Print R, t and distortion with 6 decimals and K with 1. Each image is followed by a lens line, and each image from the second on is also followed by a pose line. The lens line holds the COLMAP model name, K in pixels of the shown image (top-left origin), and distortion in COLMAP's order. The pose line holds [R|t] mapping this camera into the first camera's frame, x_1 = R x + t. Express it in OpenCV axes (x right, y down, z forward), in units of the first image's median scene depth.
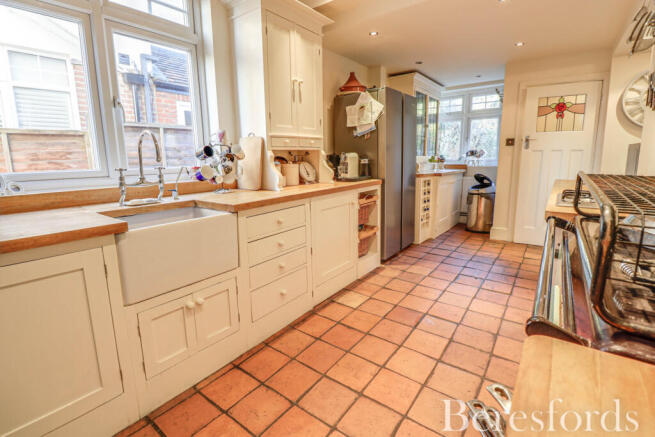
lens RADIAL K [[305.1, 0, 330.3], [0, 305.1, 208.5], [0, 0, 1]] dist [0.001129, -0.014093]
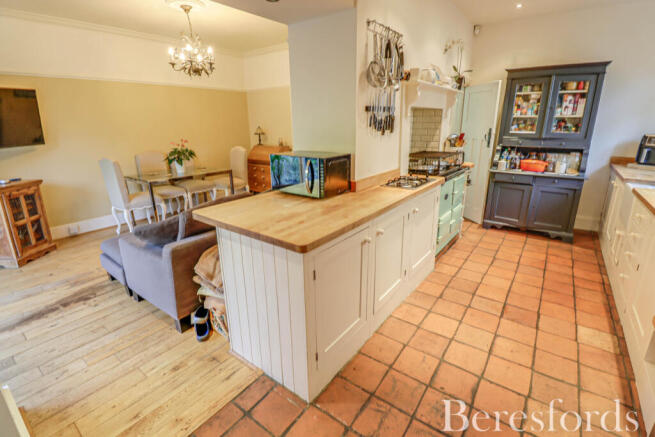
lens RADIAL K [[305.1, 0, 330.3], [0, 305.1, 208.5], [0, 0, 1]] dist [0.001129, -0.014093]
pose [[-0.999809, 0.018280, 0.006850, 0.843326], [0.019440, 0.900408, 0.434613, -0.425664], [0.001777, 0.434663, -0.900592, 1.699727]]
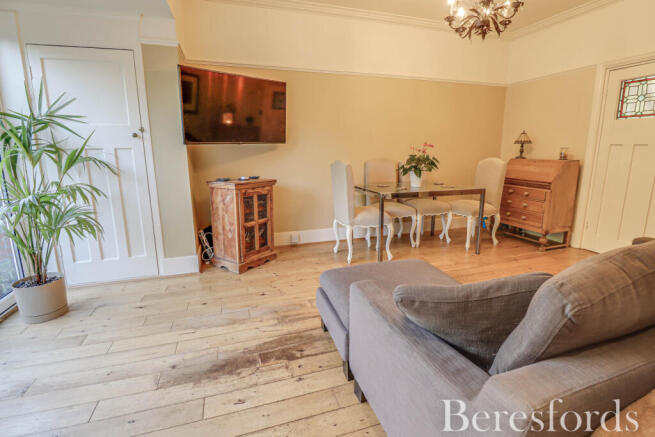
lens RADIAL K [[305.1, 0, 330.3], [0, 305.1, 208.5], [0, 0, 1]] dist [0.001129, -0.014093]
pose [[-0.814261, -0.097794, 0.572202, 1.296243], [0.111635, 0.940929, 0.319673, -0.219038], [-0.569663, 0.324175, -0.755244, 1.216301]]
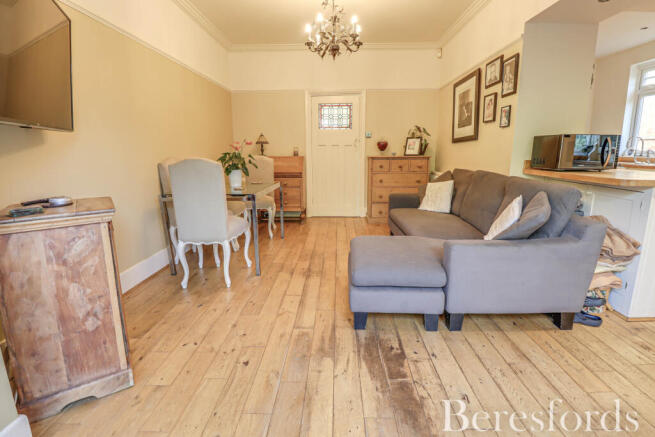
lens RADIAL K [[305.1, 0, 330.3], [0, 305.1, 208.5], [0, 0, 1]] dist [0.001129, -0.014093]
pose [[-0.818934, 0.119385, -0.561333, 2.271222], [-0.085616, 0.941761, 0.325201, -0.194339], [0.567466, 0.314377, -0.761019, 1.167028]]
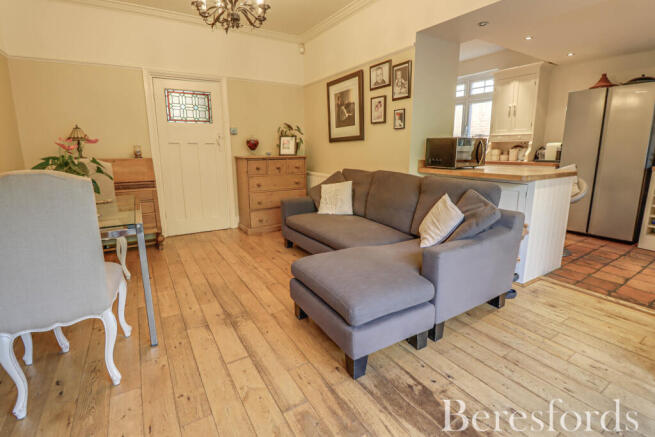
lens RADIAL K [[311.2, 0, 329.3], [0, 311.2, 207.9], [0, 0, 1]] dist [0.000372, -0.013690]
pose [[-0.367550, 0.188117, -0.910779, 2.353227], [-0.152724, 0.953824, 0.258640, -0.139979], [0.917378, 0.234161, -0.321848, 0.754552]]
